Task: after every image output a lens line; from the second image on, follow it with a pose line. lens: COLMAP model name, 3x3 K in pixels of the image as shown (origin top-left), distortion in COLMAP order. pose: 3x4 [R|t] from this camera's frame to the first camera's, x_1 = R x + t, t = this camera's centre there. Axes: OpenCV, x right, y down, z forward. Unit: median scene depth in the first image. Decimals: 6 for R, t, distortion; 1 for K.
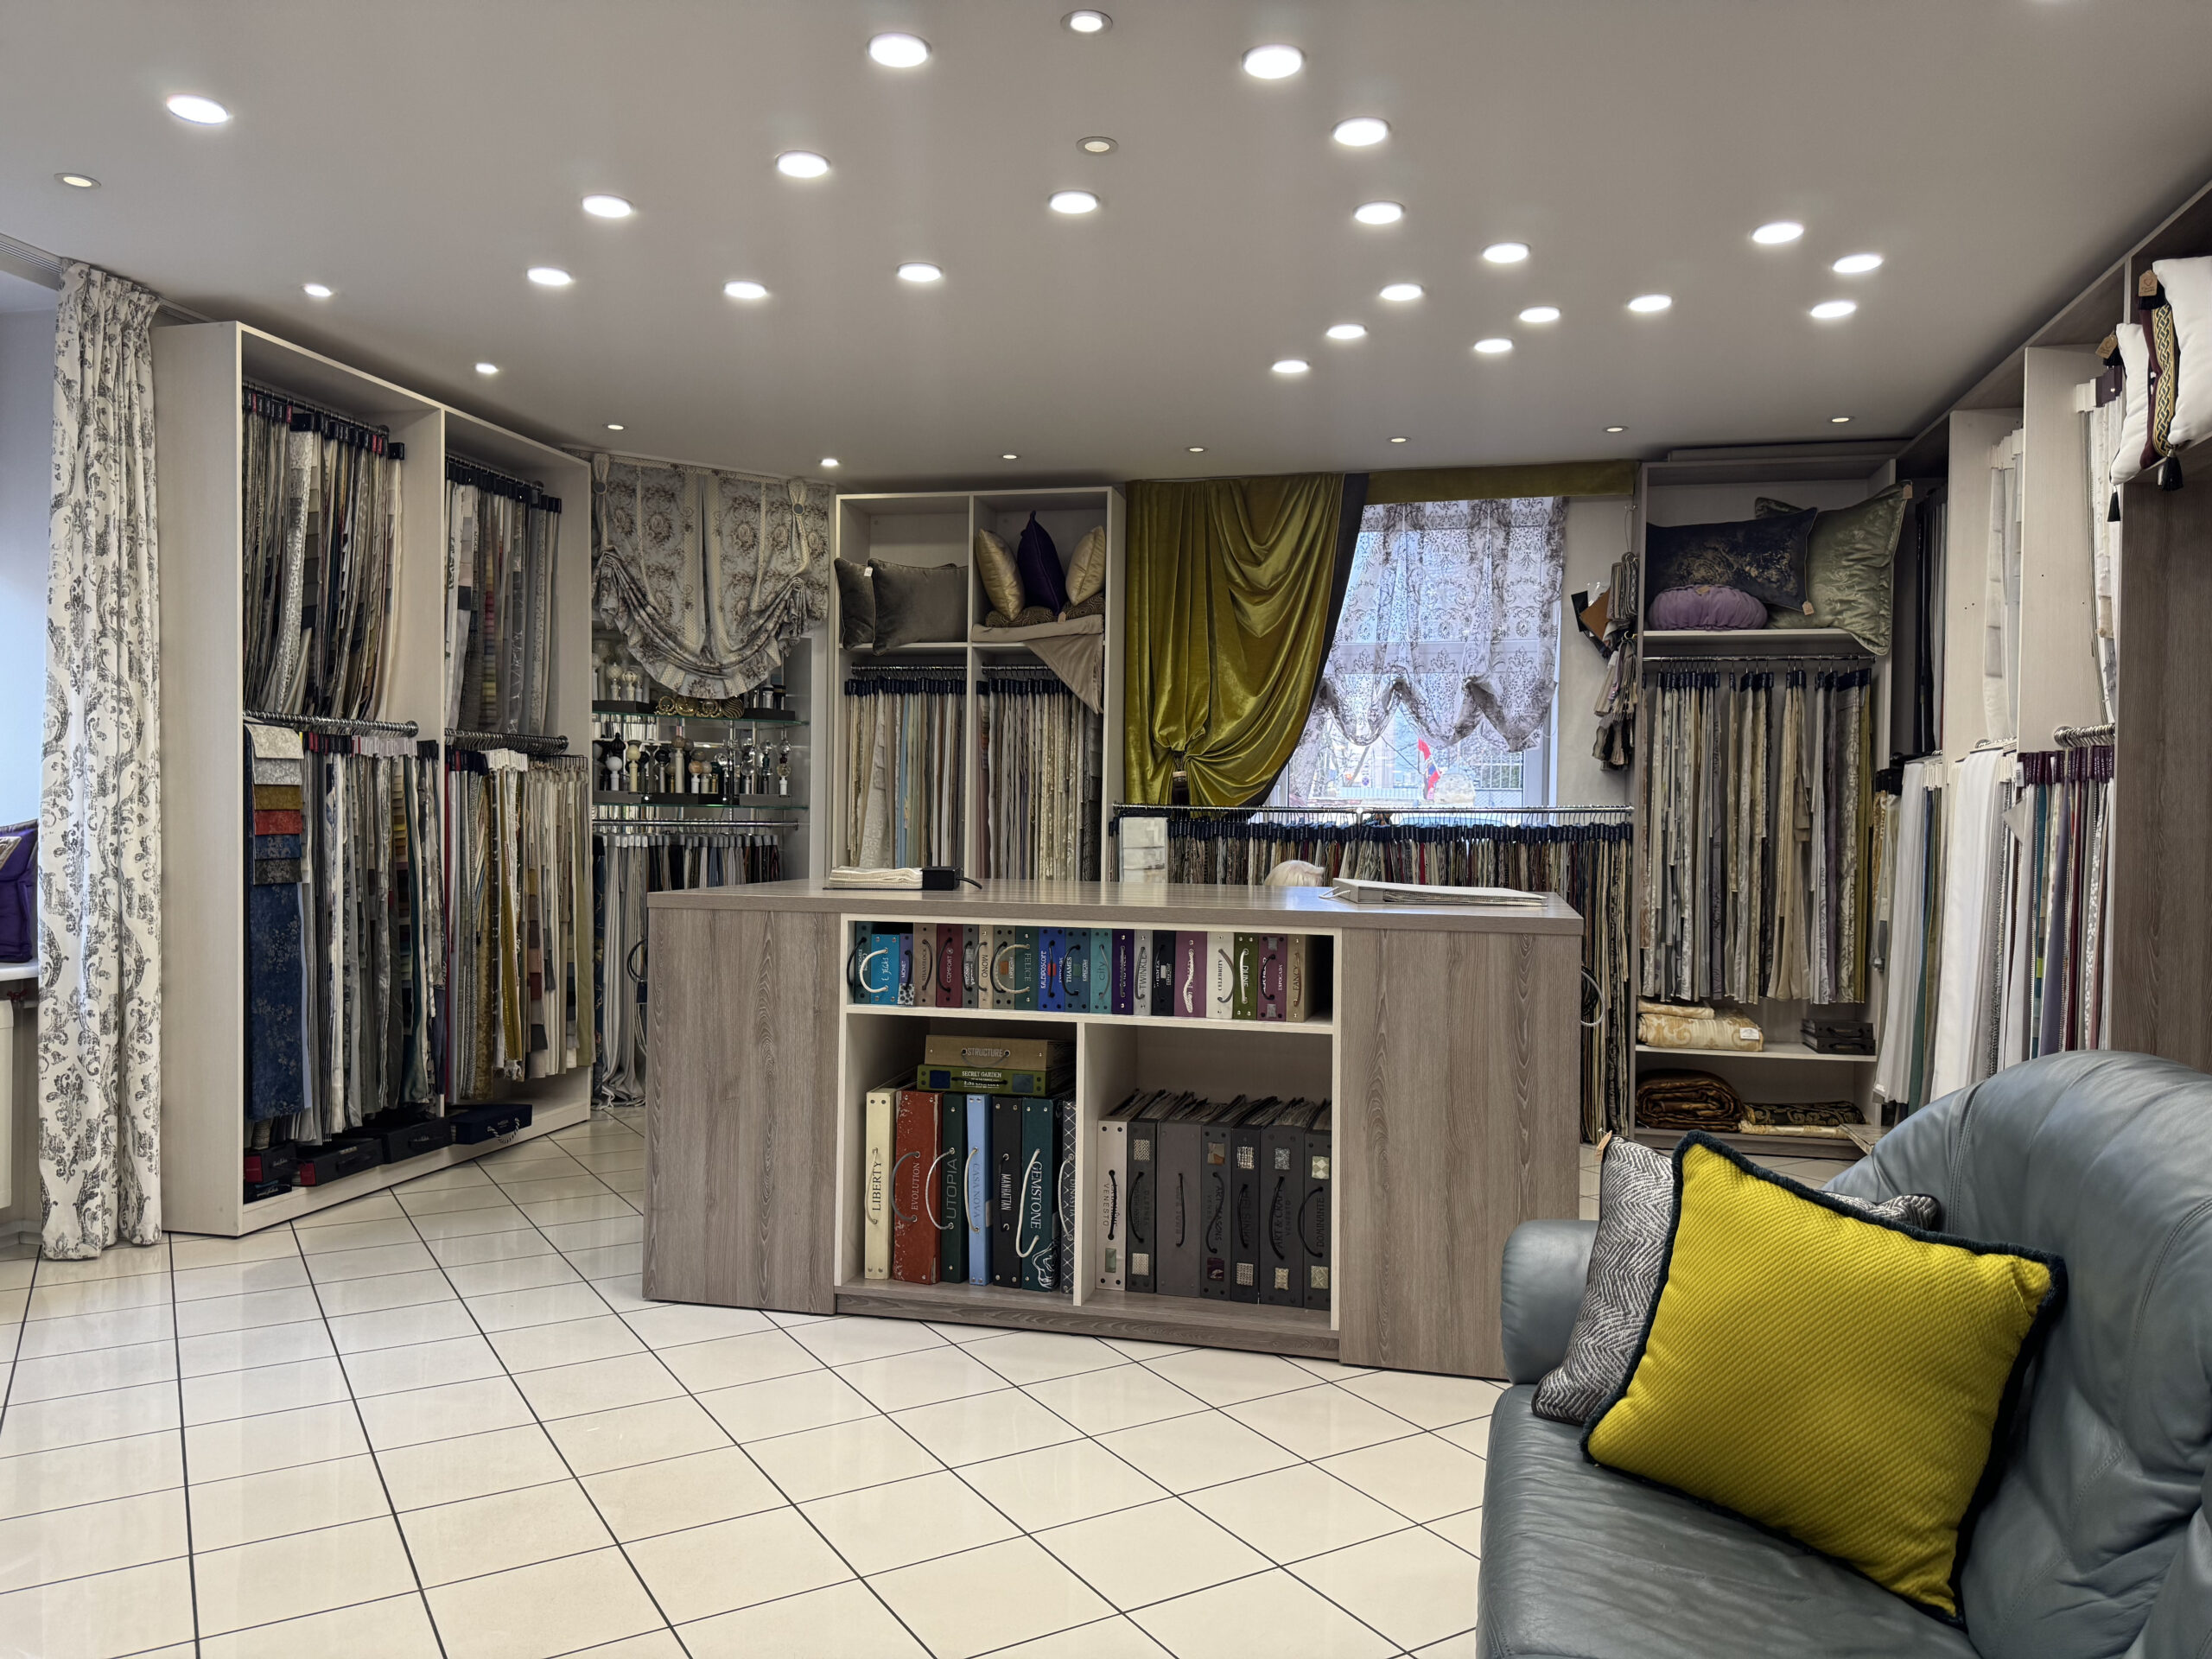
lens RADIAL K [[1563.5, 0, 1106.0], [0, 1563.5, 829.5], [0, 0, 1]] dist [0.004563, 0.000657]
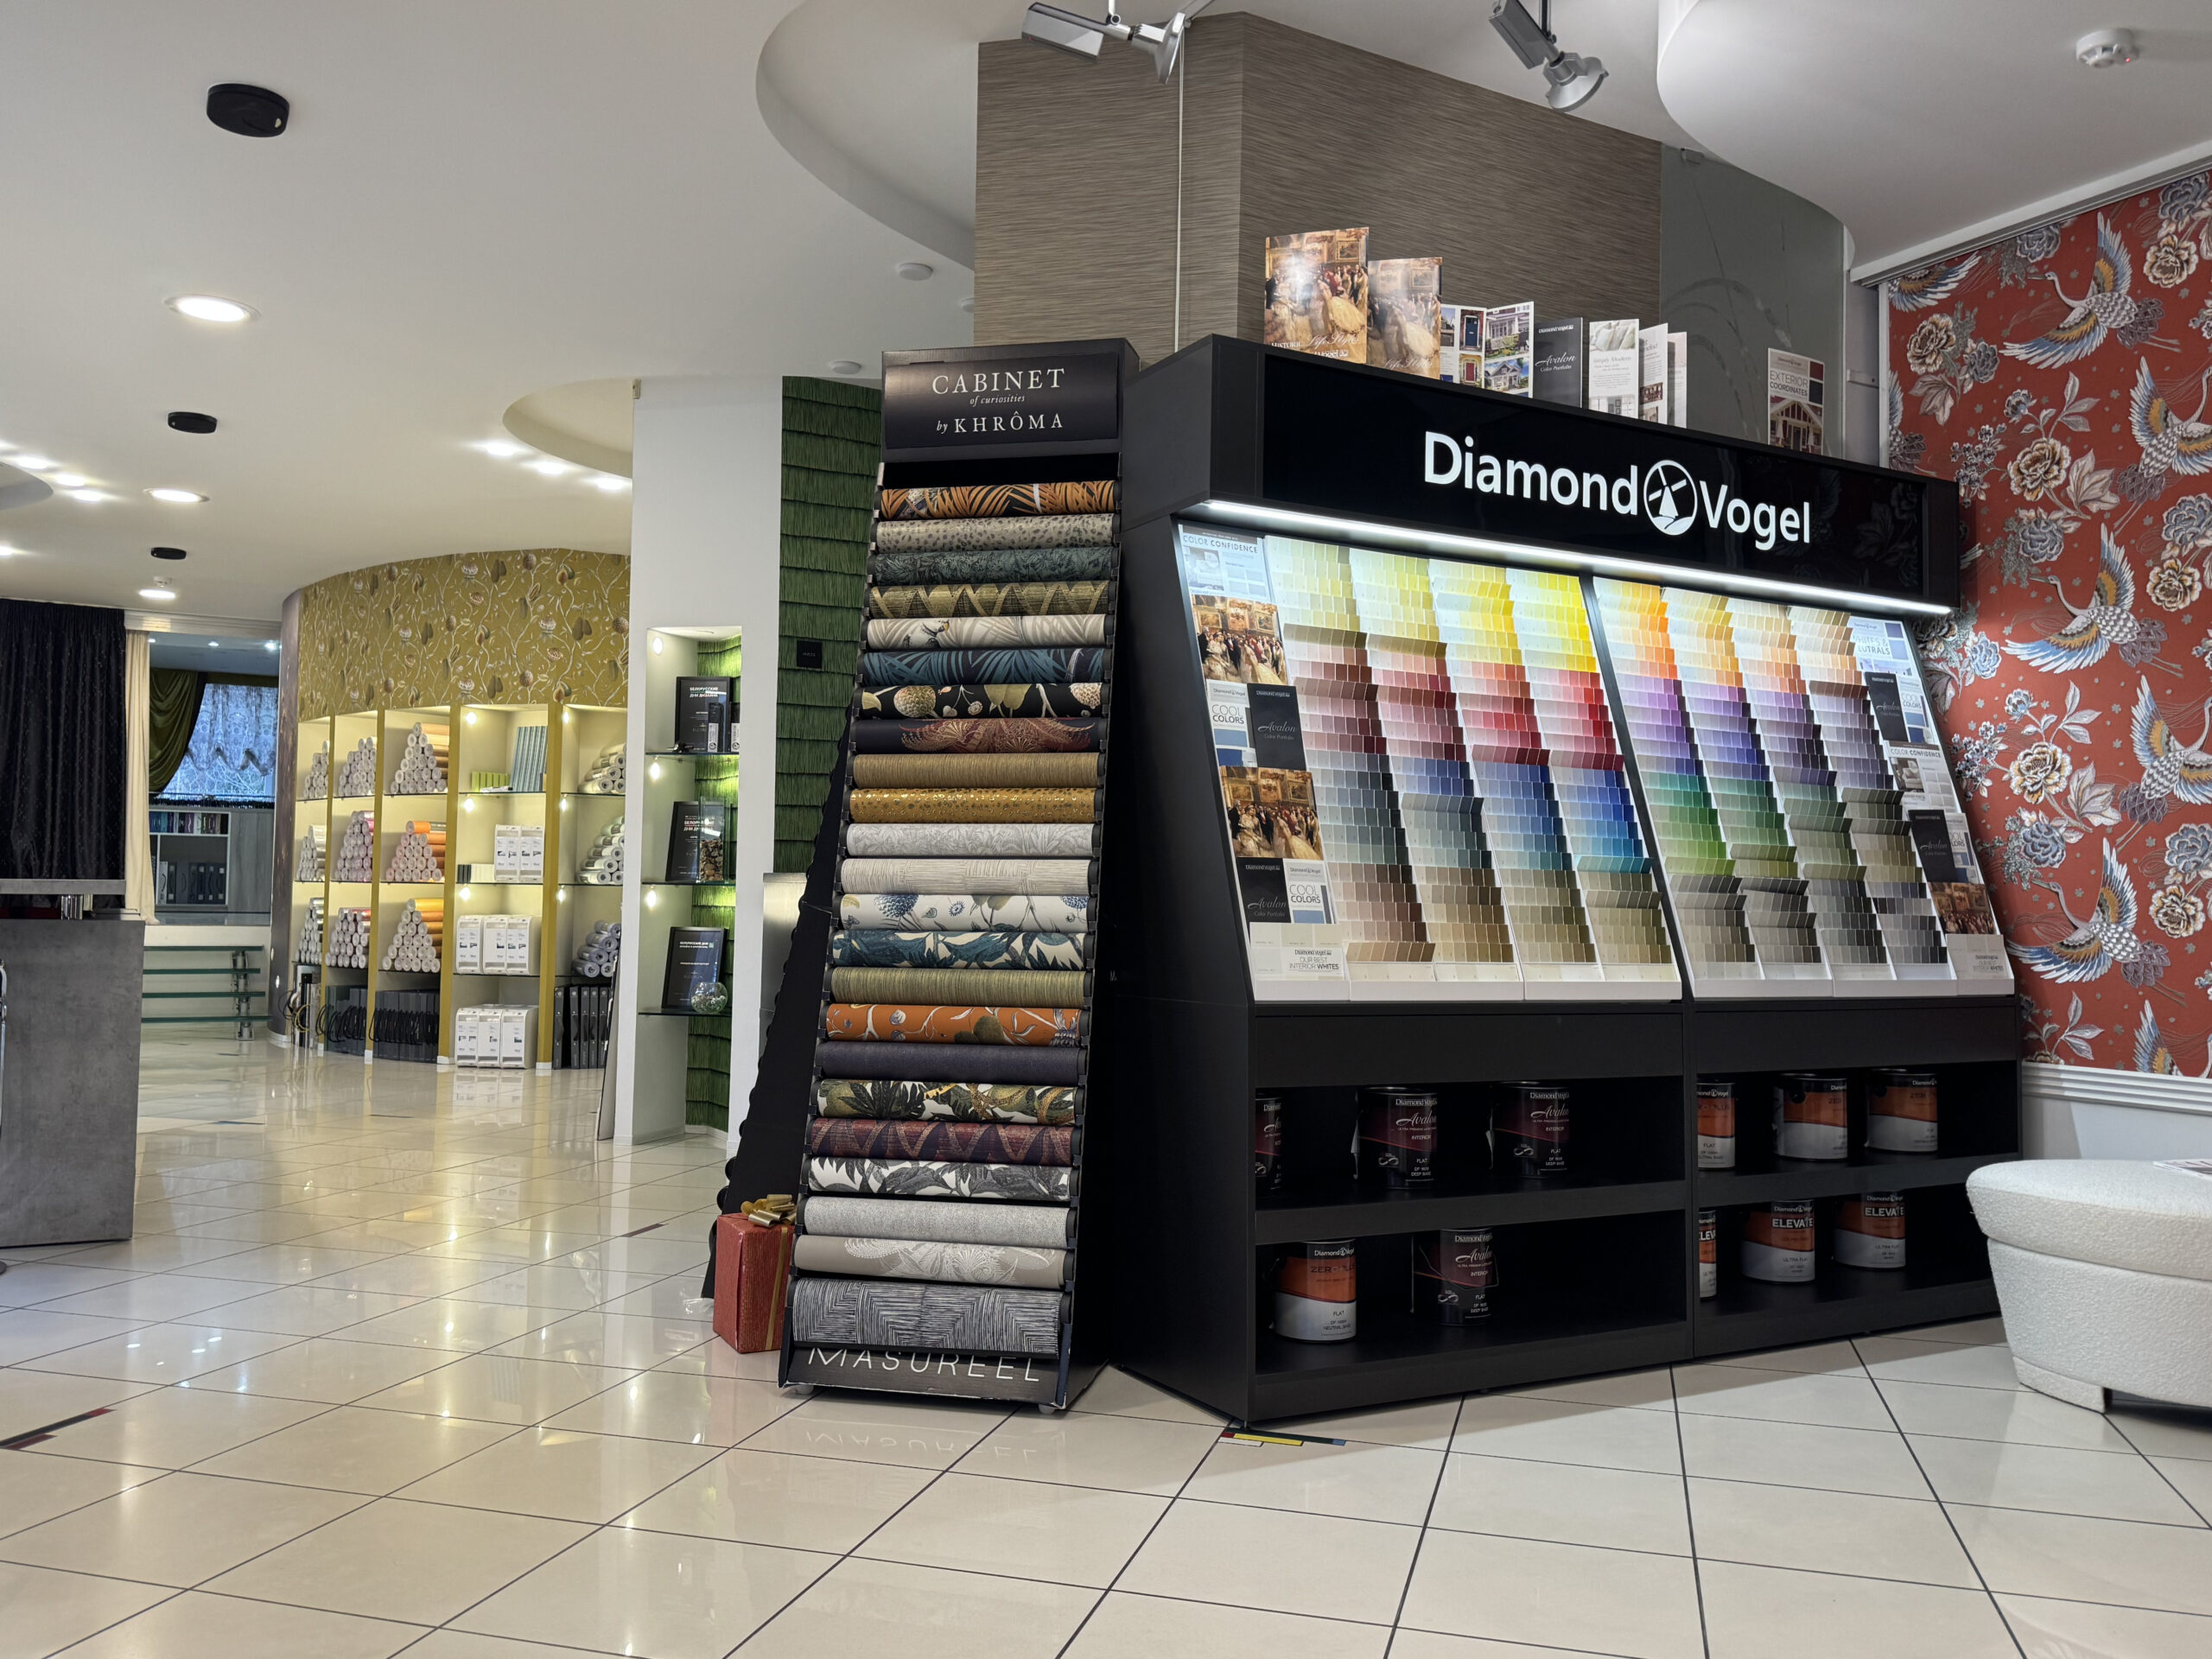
lens RADIAL K [[1757.3, 0, 1106.0], [0, 1757.3, 829.5], [0, 0, 1]] dist [0.003439, 0.002783]
pose [[0.738581, 0.023922, 0.673740, -1.268522], [0.000235, 0.999361, -0.035741, 0.272099], [-0.674164, 0.026556, 0.738104, -3.999973]]
